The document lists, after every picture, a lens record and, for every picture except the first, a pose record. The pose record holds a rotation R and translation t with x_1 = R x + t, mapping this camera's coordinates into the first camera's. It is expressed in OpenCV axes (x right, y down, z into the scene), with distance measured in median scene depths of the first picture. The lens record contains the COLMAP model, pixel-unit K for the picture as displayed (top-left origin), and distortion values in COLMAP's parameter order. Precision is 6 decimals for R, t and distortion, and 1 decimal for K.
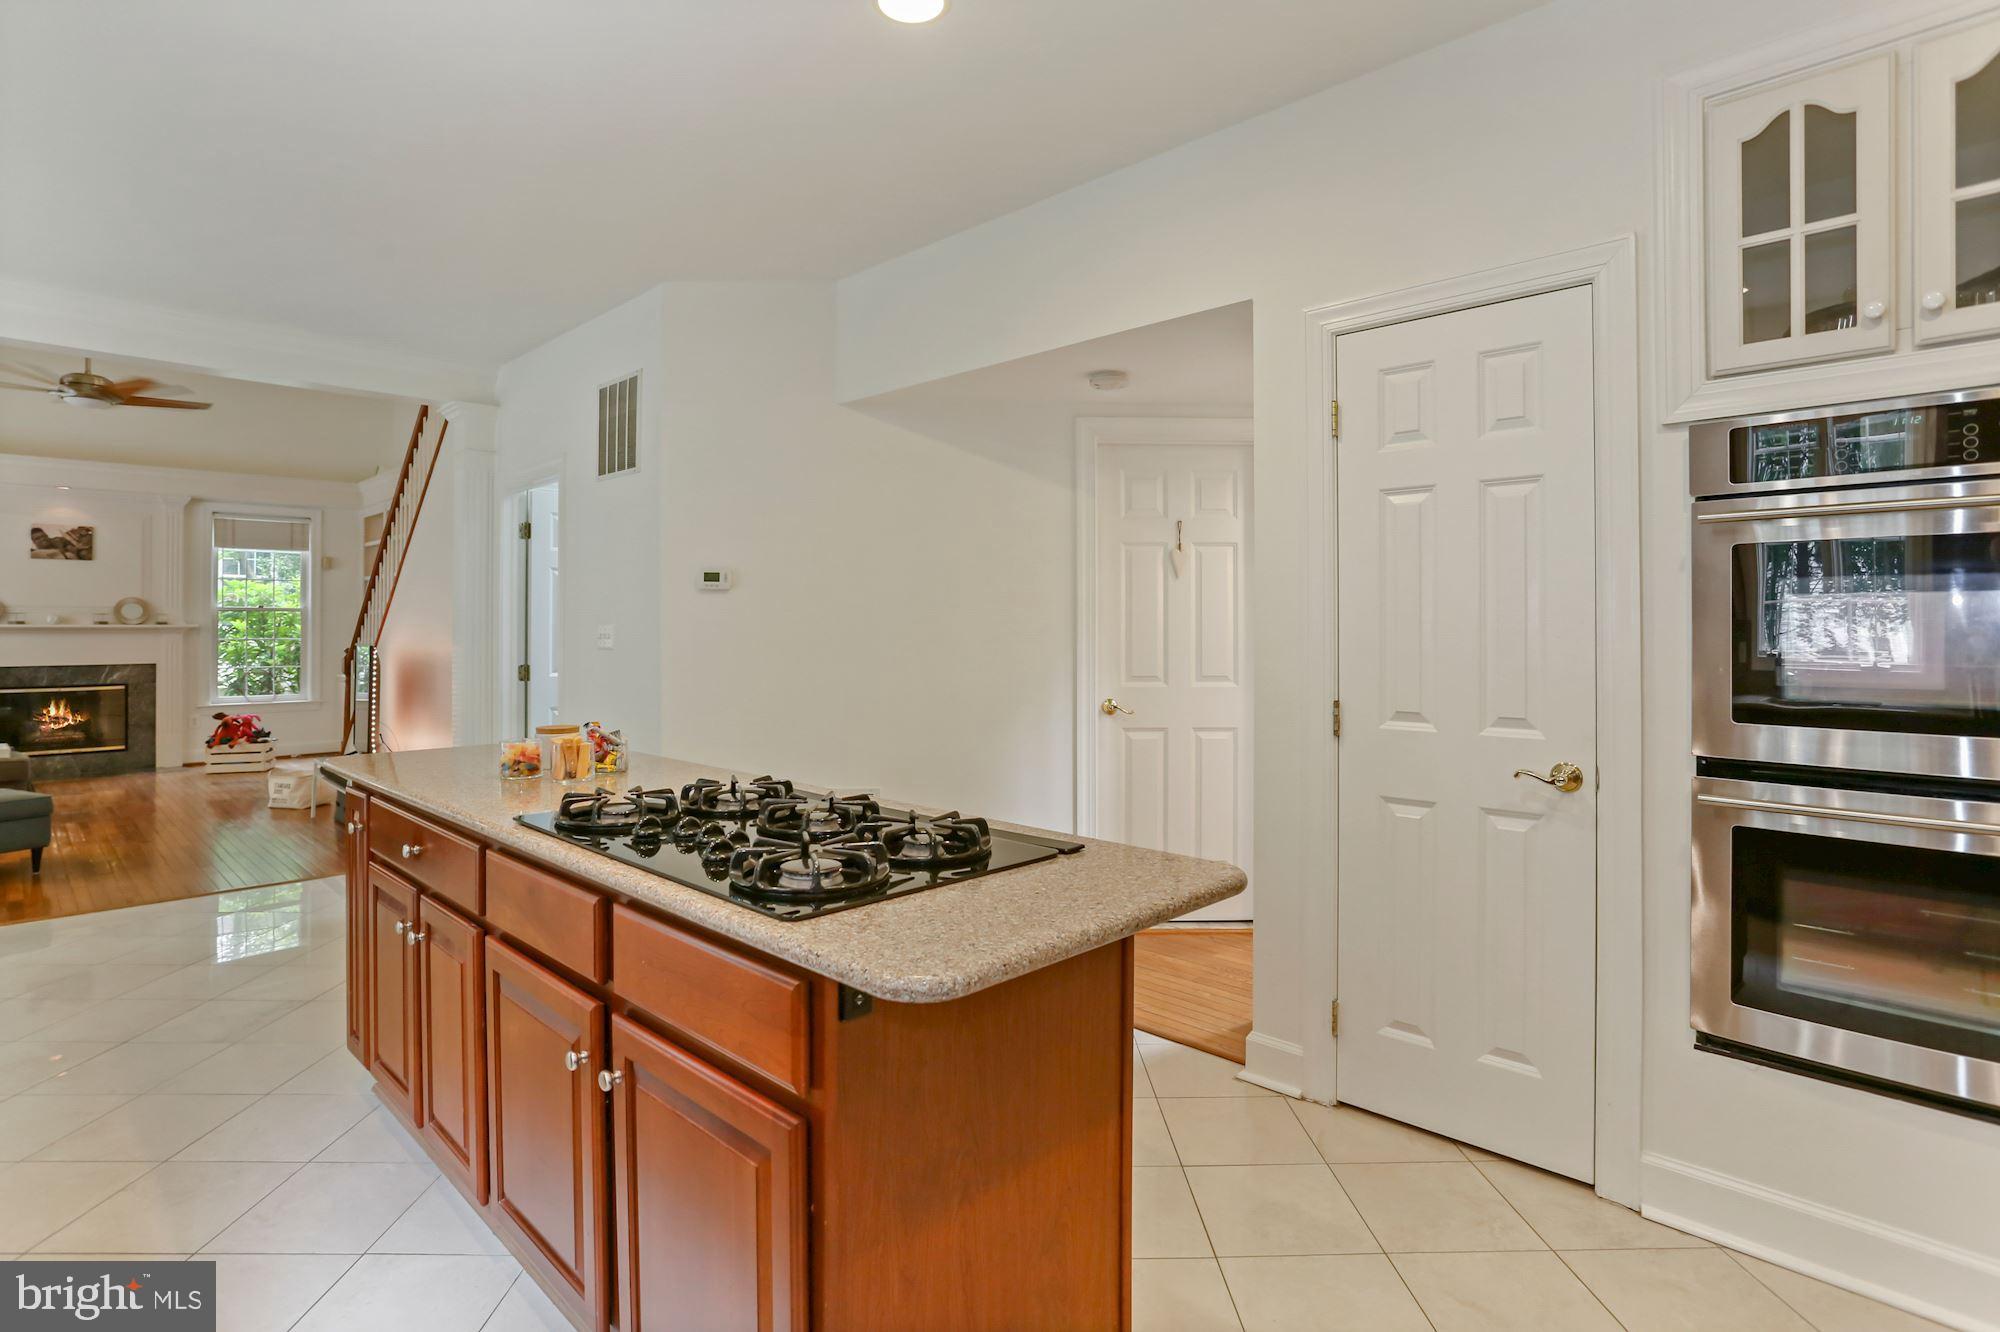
lens RADIAL K [[1024.0, 0, 994.7], [0, 1024.0, 612.5], [0, 0, 1]] dist [-0.057247, 0.030957]
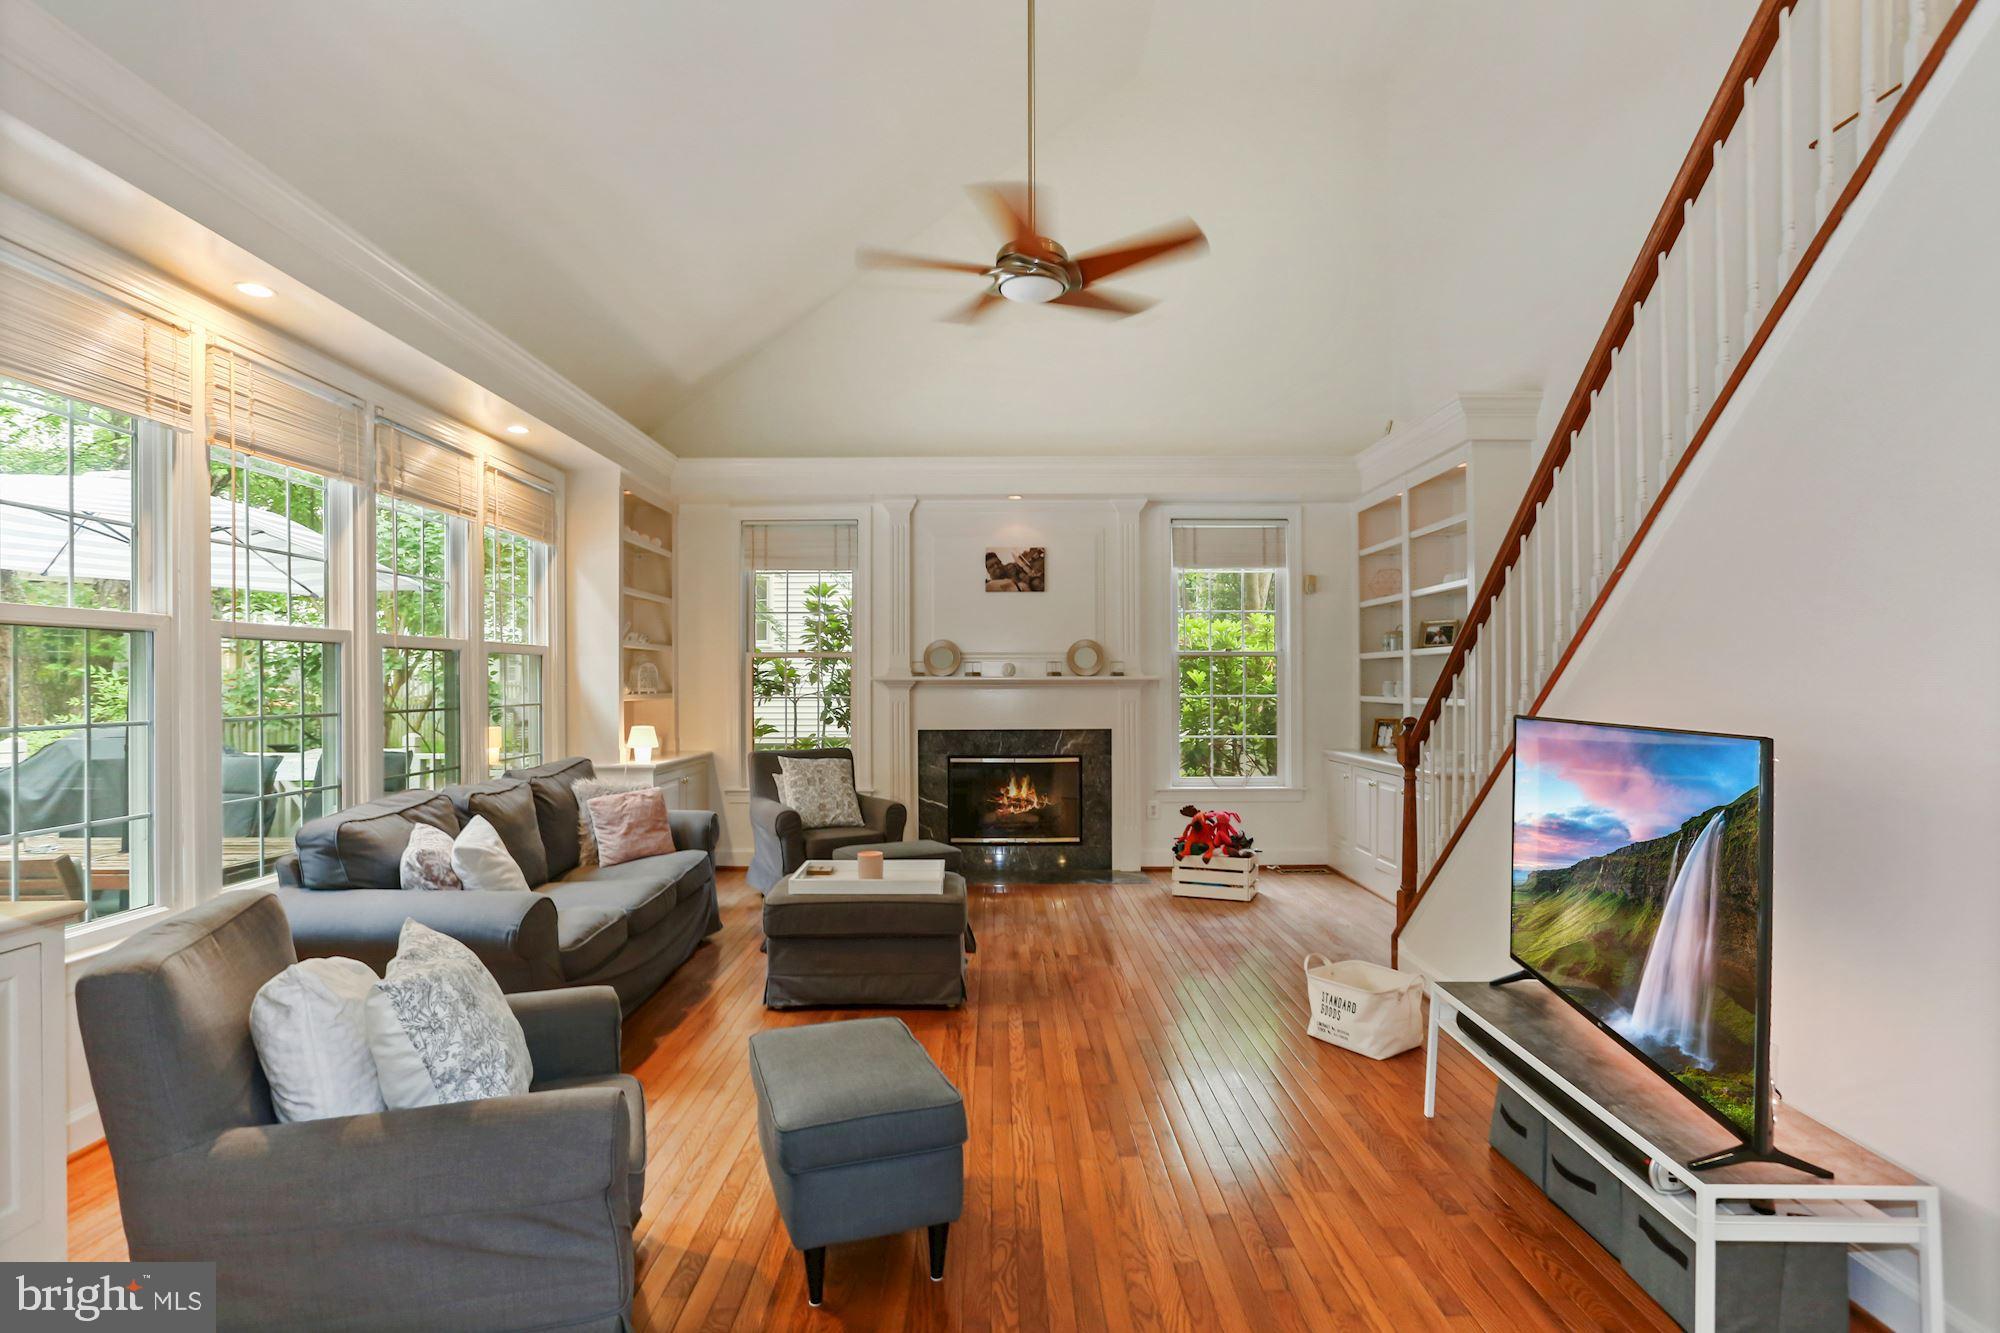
lens RADIAL K [[1030.7, 0, 975.7], [0, 1030.7, 679.3], [0, 0, 1]] dist [-0.055738, 0.029507]
pose [[0.691826, -0.001879, -0.722062, -0.371529], [0.010980, 0.999908, 0.007919, 0.007636], [0.721981, -0.013407, 0.691783, 0.414951]]
